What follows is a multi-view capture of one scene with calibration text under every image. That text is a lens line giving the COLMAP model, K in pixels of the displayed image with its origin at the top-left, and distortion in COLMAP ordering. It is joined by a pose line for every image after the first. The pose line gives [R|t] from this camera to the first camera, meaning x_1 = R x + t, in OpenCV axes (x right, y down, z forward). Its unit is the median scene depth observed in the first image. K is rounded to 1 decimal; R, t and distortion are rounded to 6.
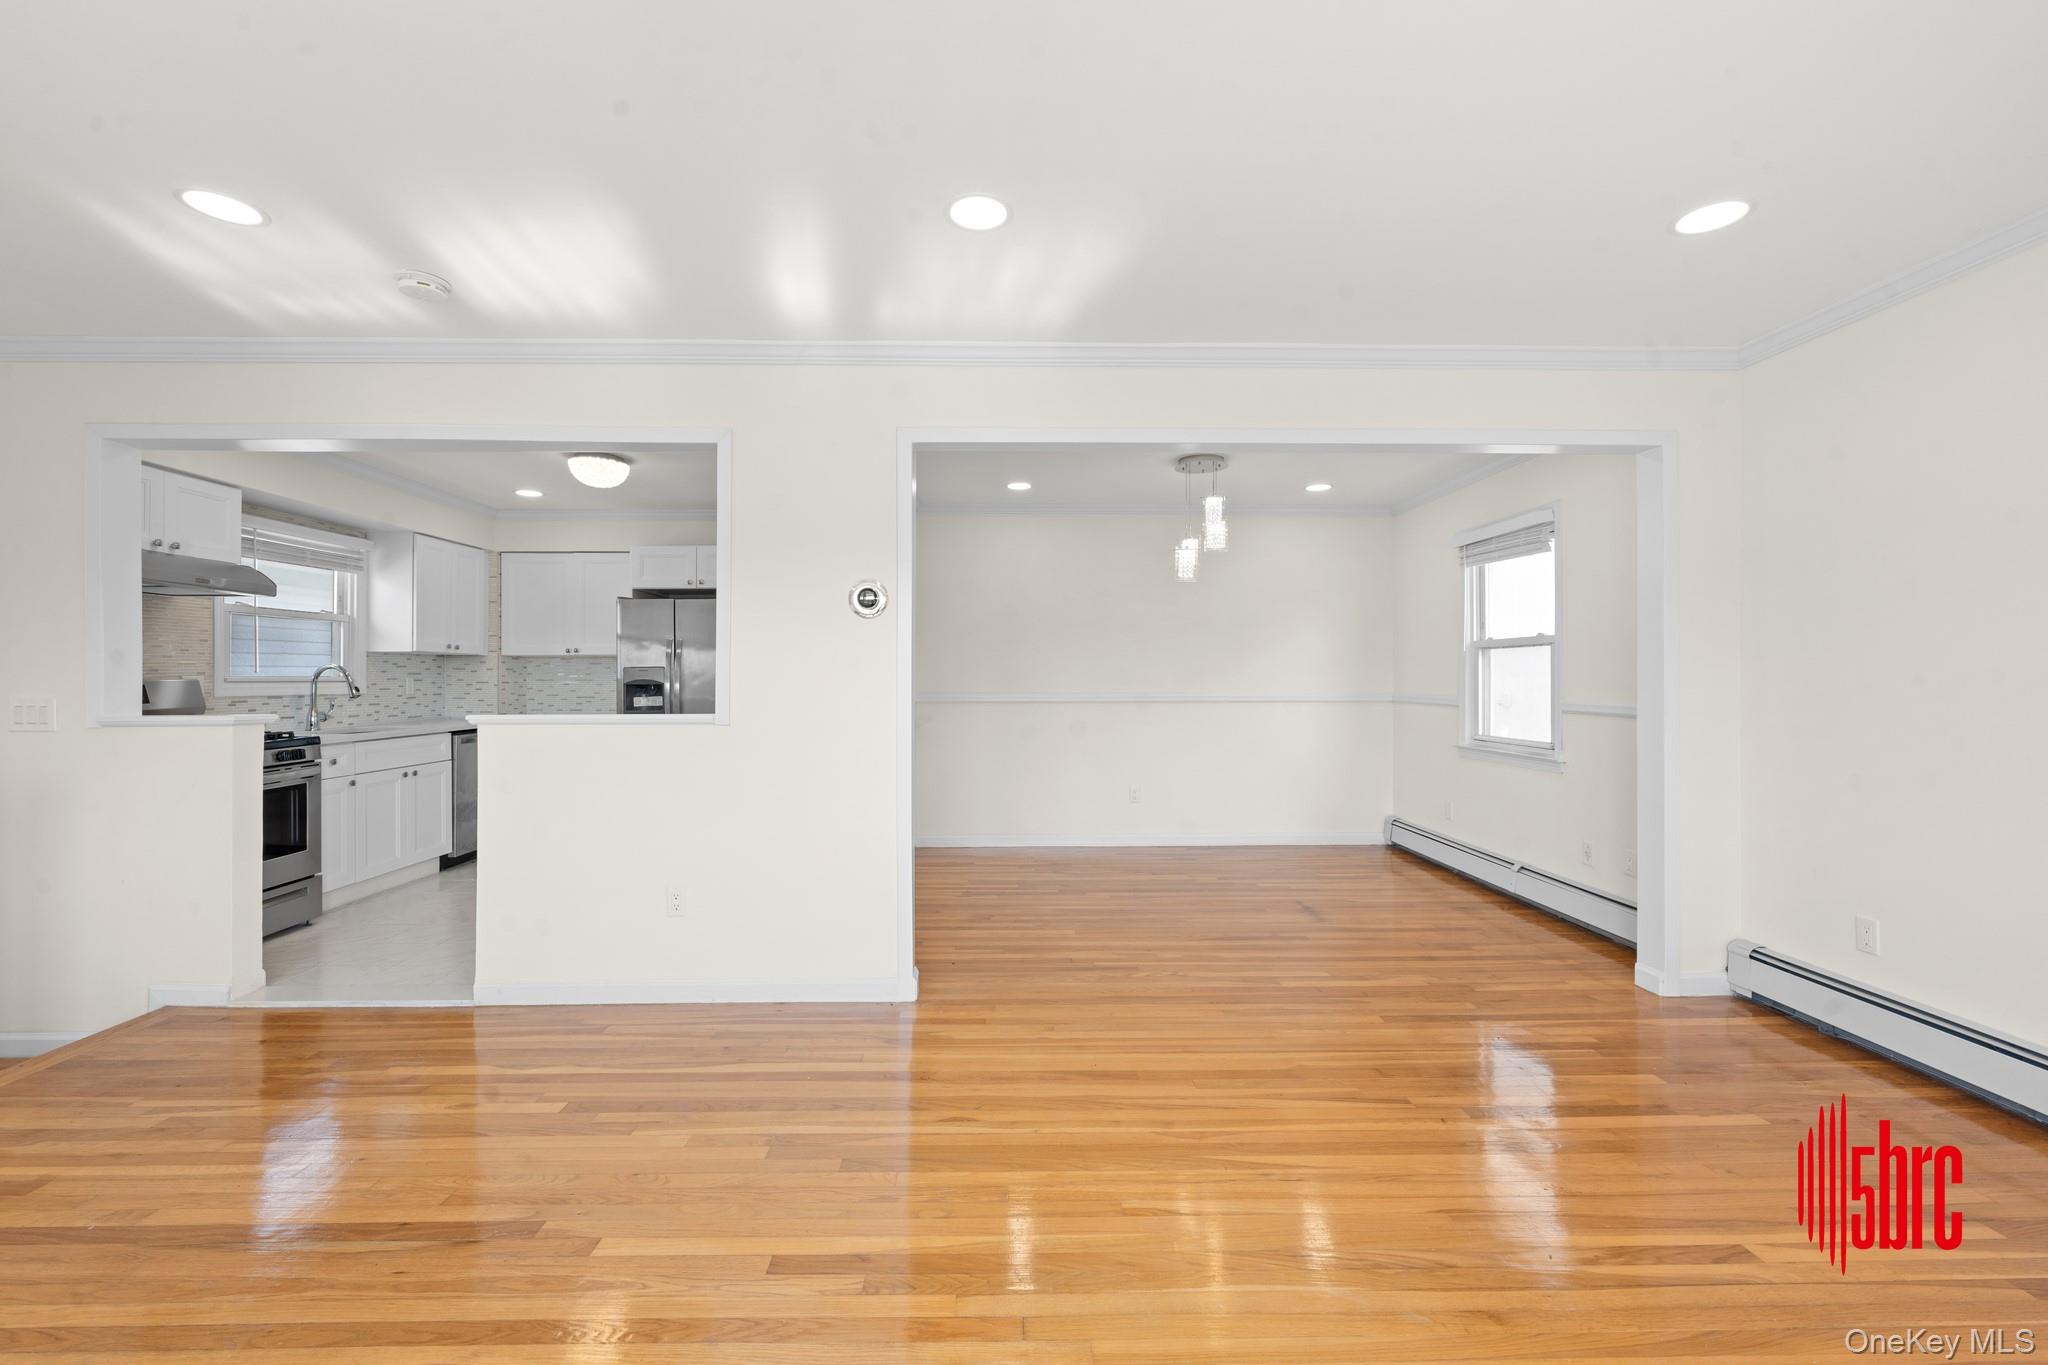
lens RADIAL K [[831.1, 0, 1018.2], [0, 831.1, 671.3], [0, 0, 1]] dist [0.000685, -0.000314]
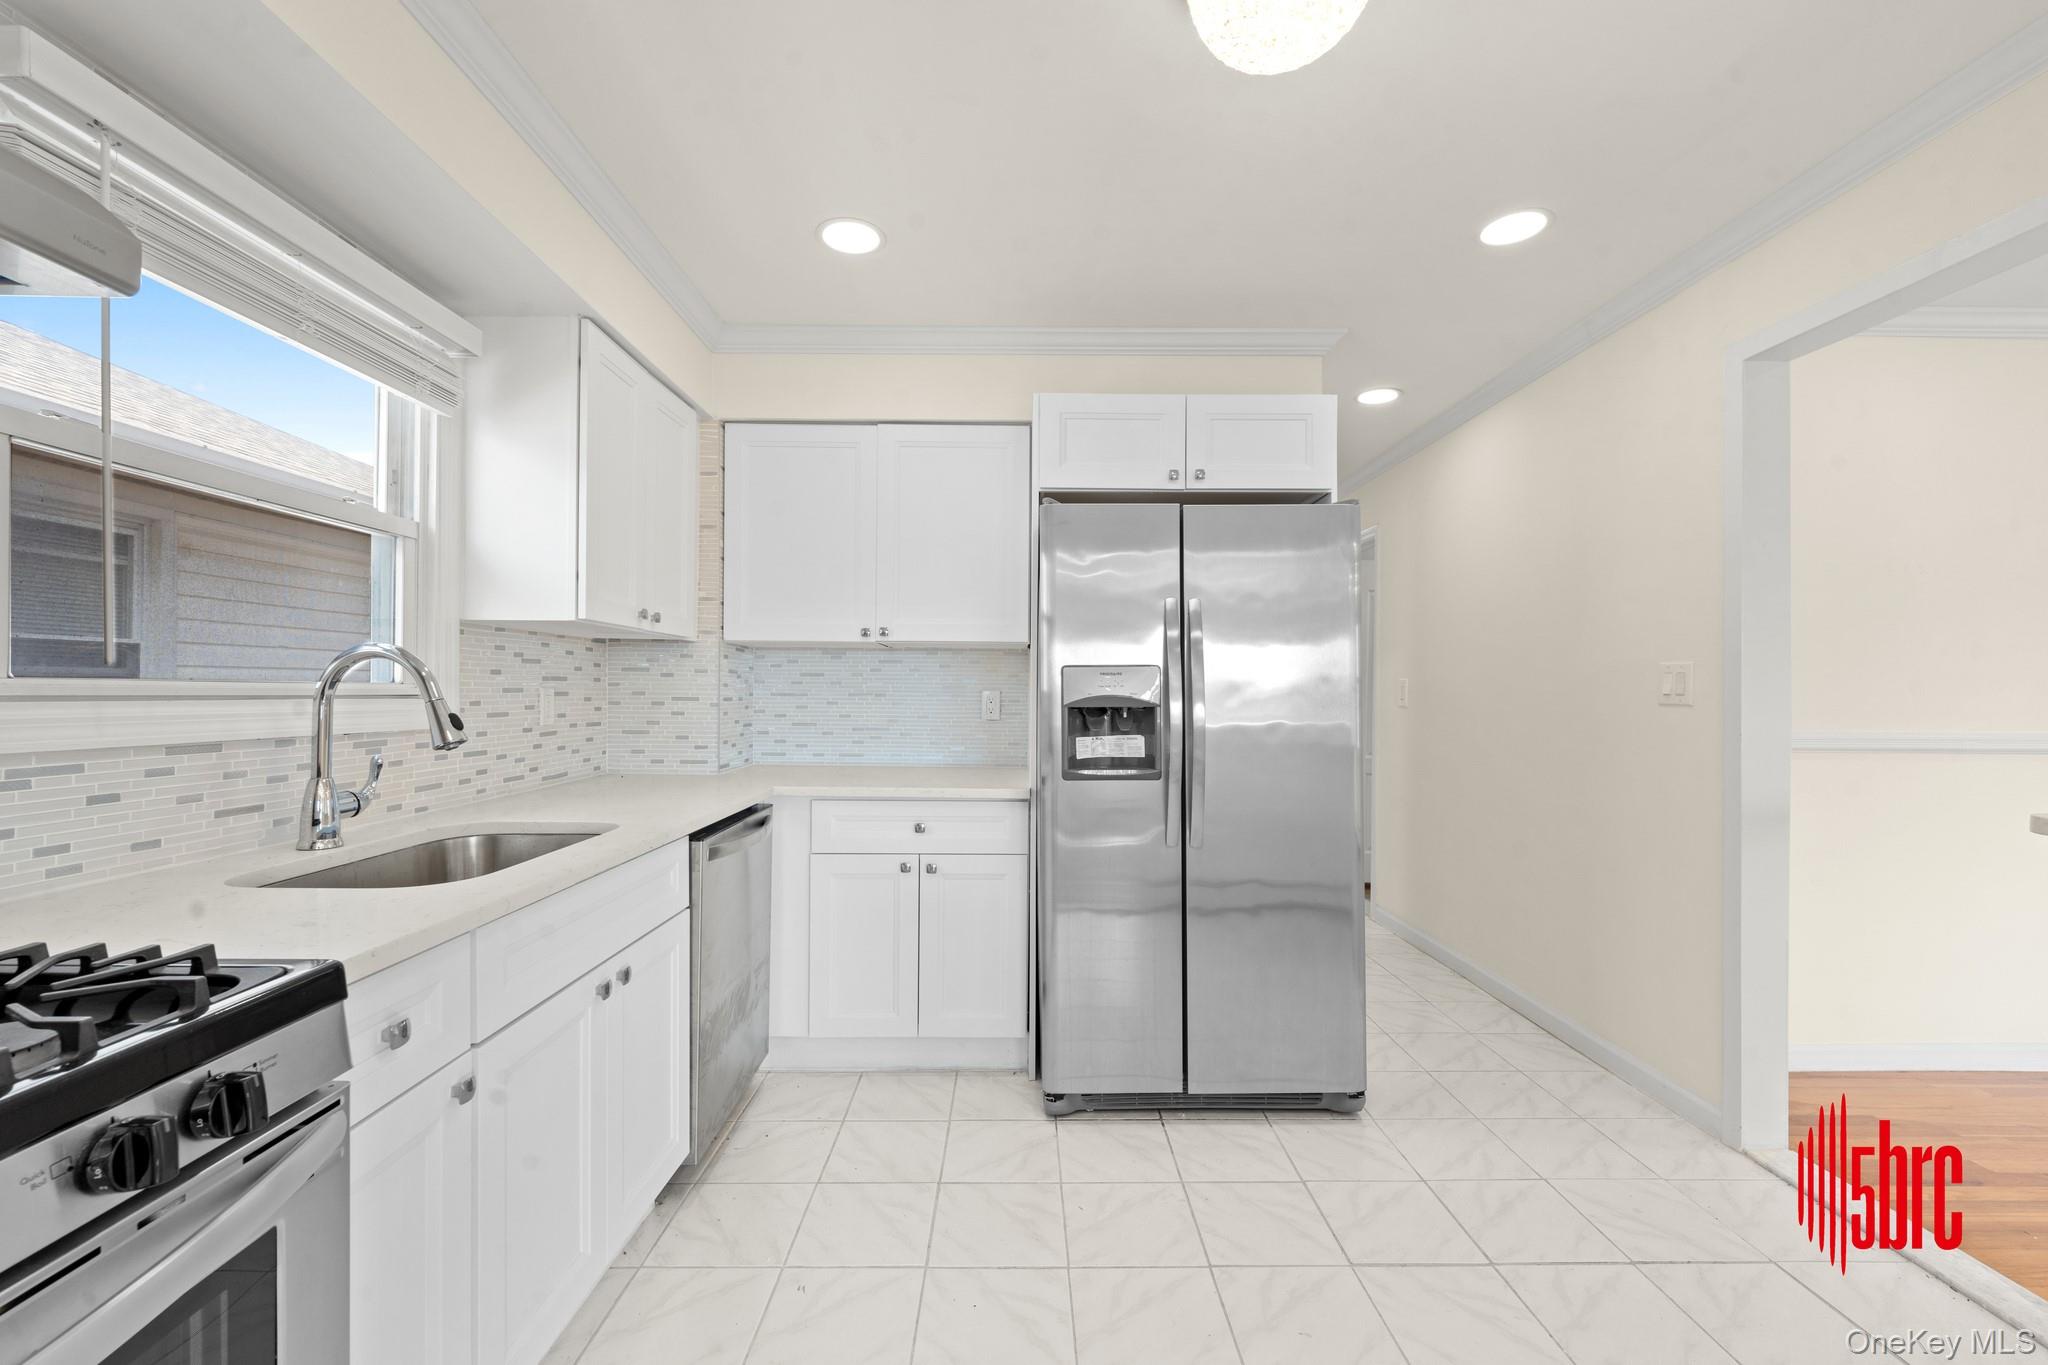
lens RADIAL K [[826.0, 0, 1023.4], [0, 826.0, 687.6], [0, 0, 1]] dist [-0.001097, -0.000150]
pose [[0.999962, 0.006586, -0.005685, -0.620072], [-0.006575, 0.999976, 0.002013, 0.006796], [0.005698, -0.001976, 0.999982, 0.736708]]
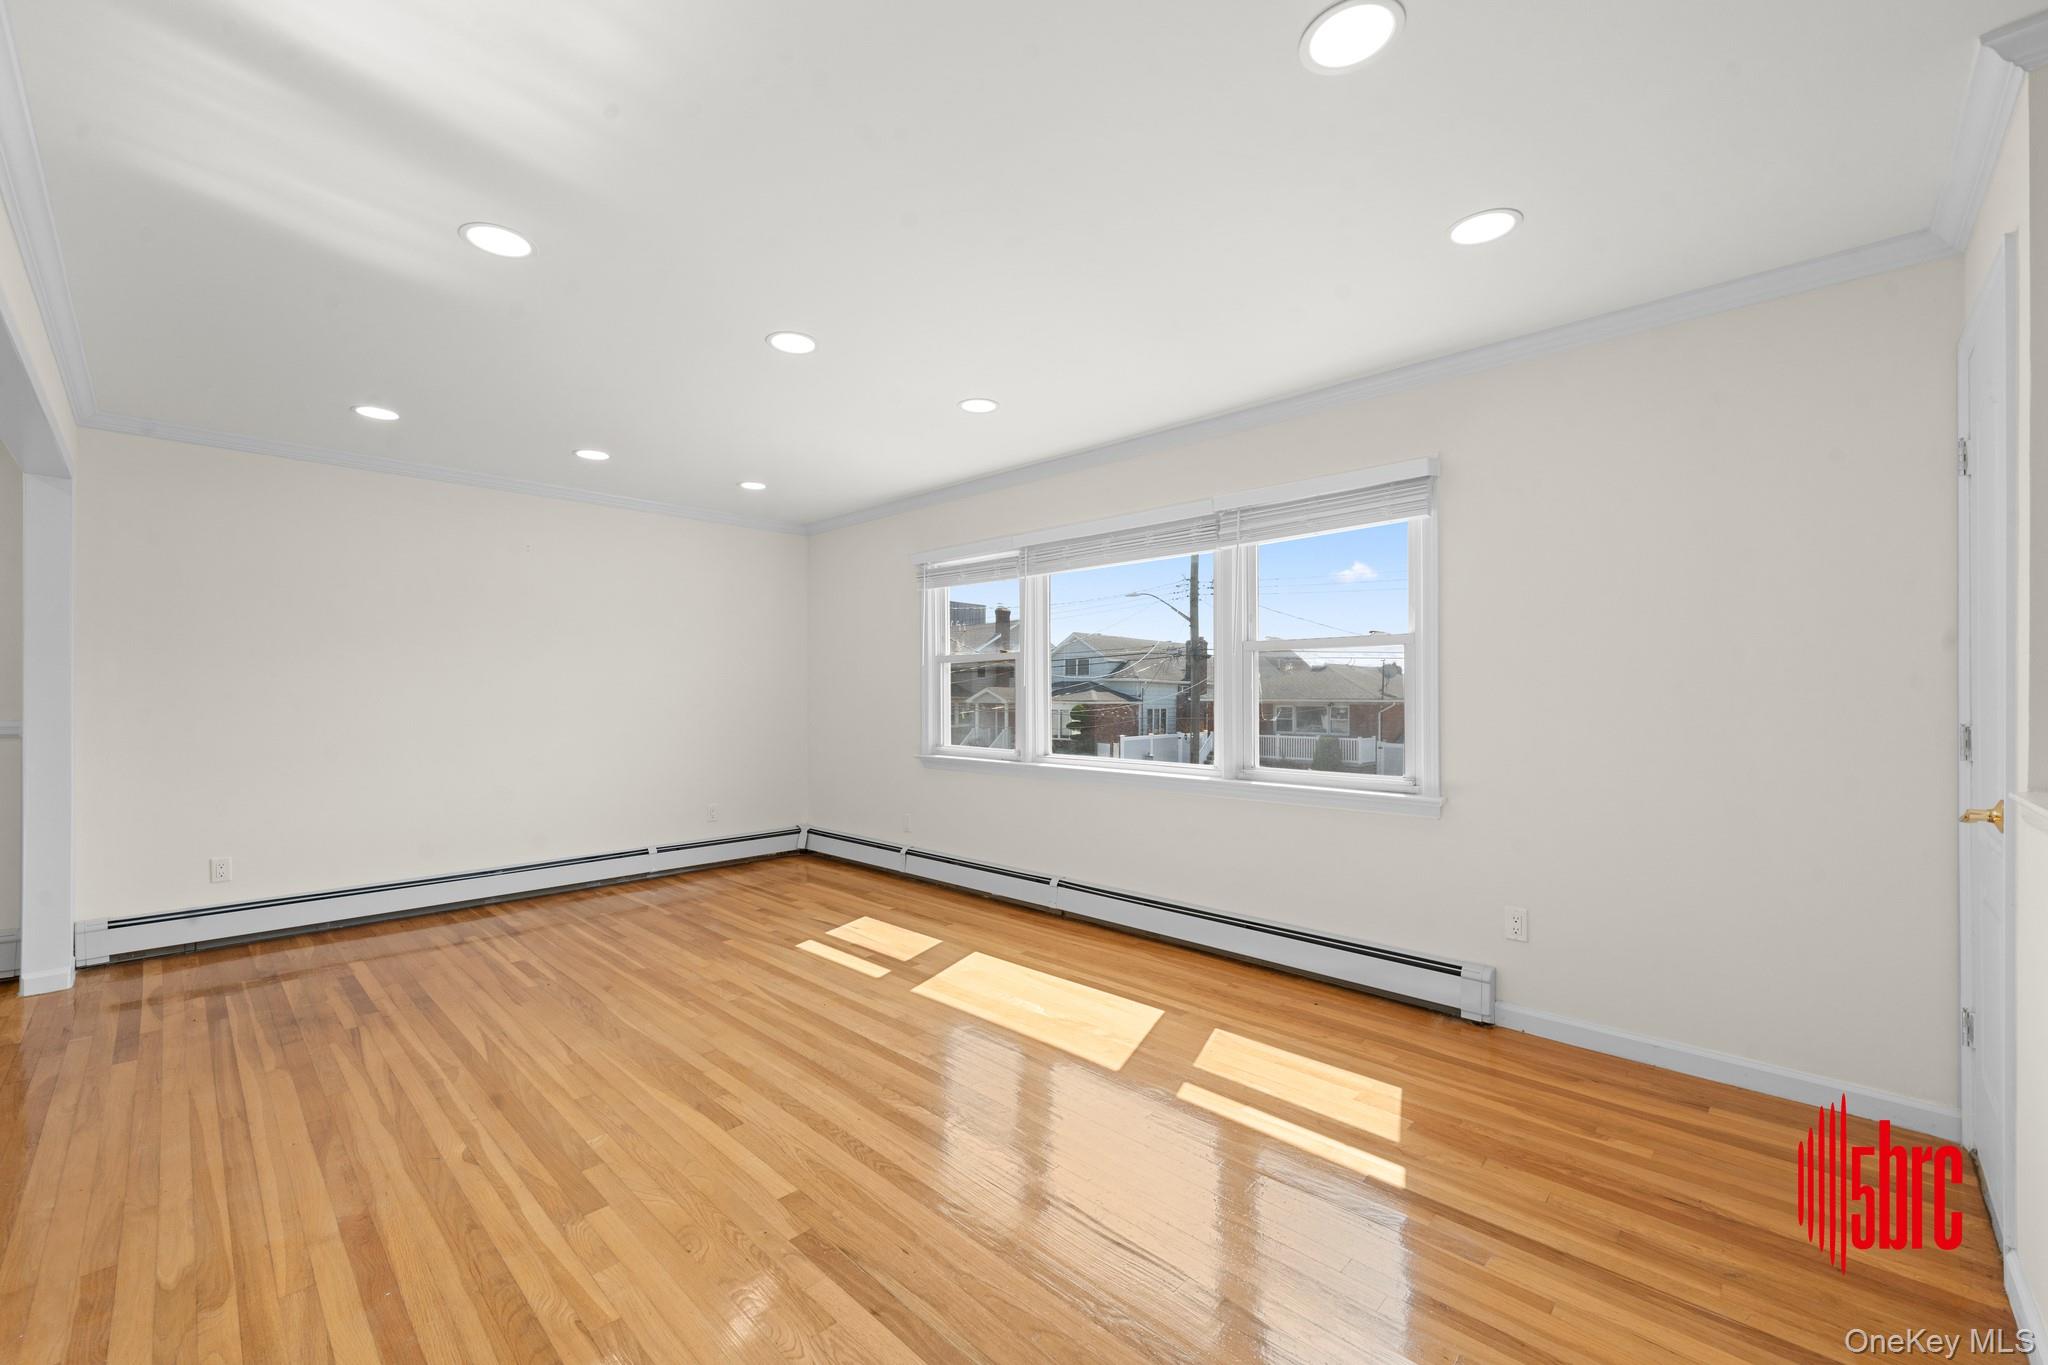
lens RADIAL K [[827.2, 0, 1012.0], [0, 827.2, 695.5], [0, 0, 1]] dist [-0.000992, -0.000237]
pose [[-0.702157, 0.000032, 0.712022, -0.613293], [-0.002697, 0.999993, -0.002704, 0.005742], [-0.712017, -0.003819, -0.702152, 0.634450]]
